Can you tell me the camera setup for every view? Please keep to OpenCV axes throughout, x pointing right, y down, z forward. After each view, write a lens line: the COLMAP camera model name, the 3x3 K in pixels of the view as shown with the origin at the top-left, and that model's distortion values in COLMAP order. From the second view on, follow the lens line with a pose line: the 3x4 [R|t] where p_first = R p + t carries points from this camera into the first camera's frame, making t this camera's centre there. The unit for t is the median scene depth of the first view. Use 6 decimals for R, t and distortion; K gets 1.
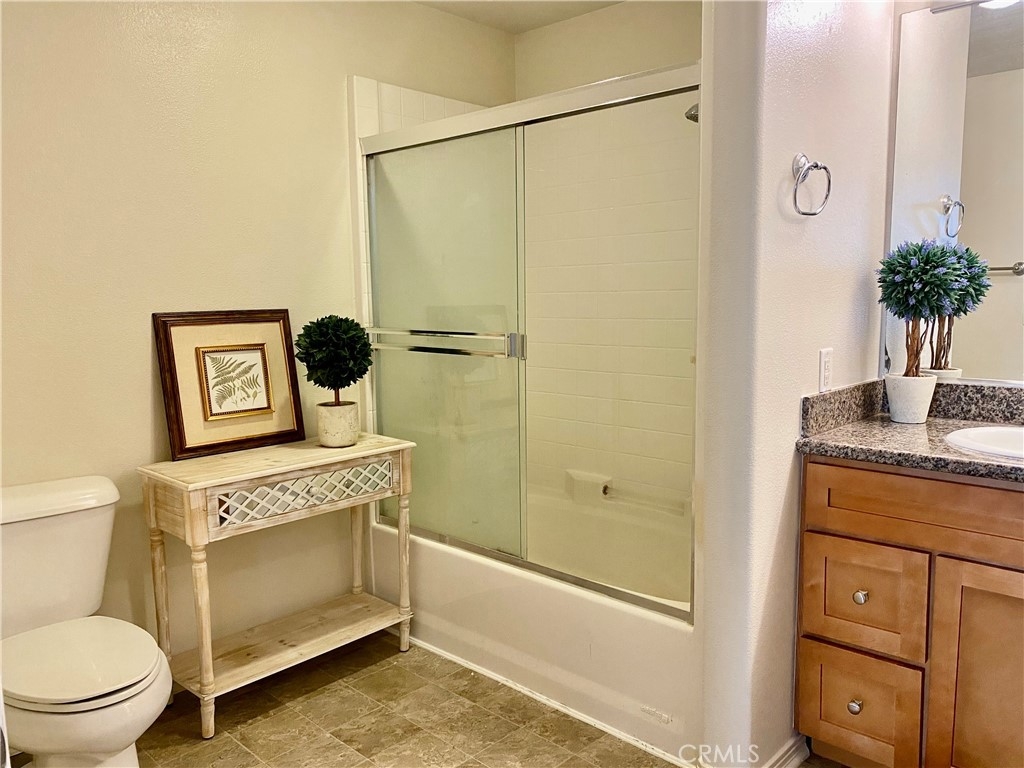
lens RADIAL K [[774.1, 0, 517.9], [0, 774.1, 379.1], [0, 0, 1]] dist [0.045146, -0.063069]
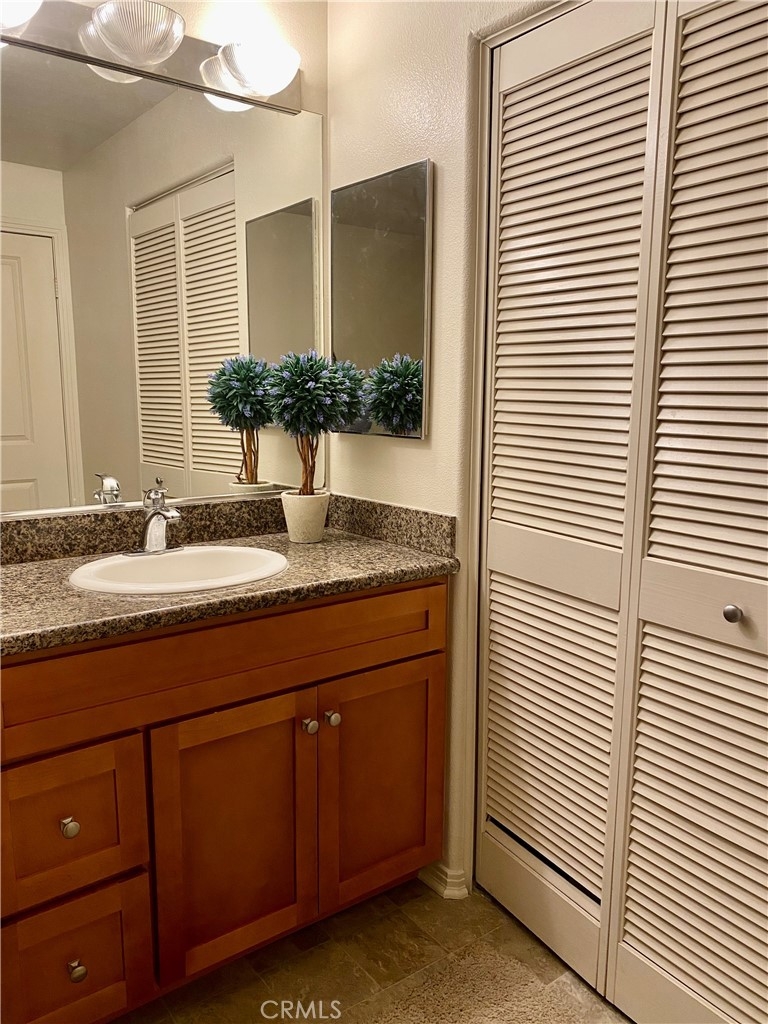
lens RADIAL K [[774.1, 0, 379.9], [0, 774.1, 520.0], [0, 0, 1]] dist [0.045146, -0.063069]
pose [[0.214755, -0.149028, 0.965231, -0.149306], [0.110955, 0.985614, 0.127489, -0.061069], [-0.970345, 0.079718, 0.228201, 0.483891]]
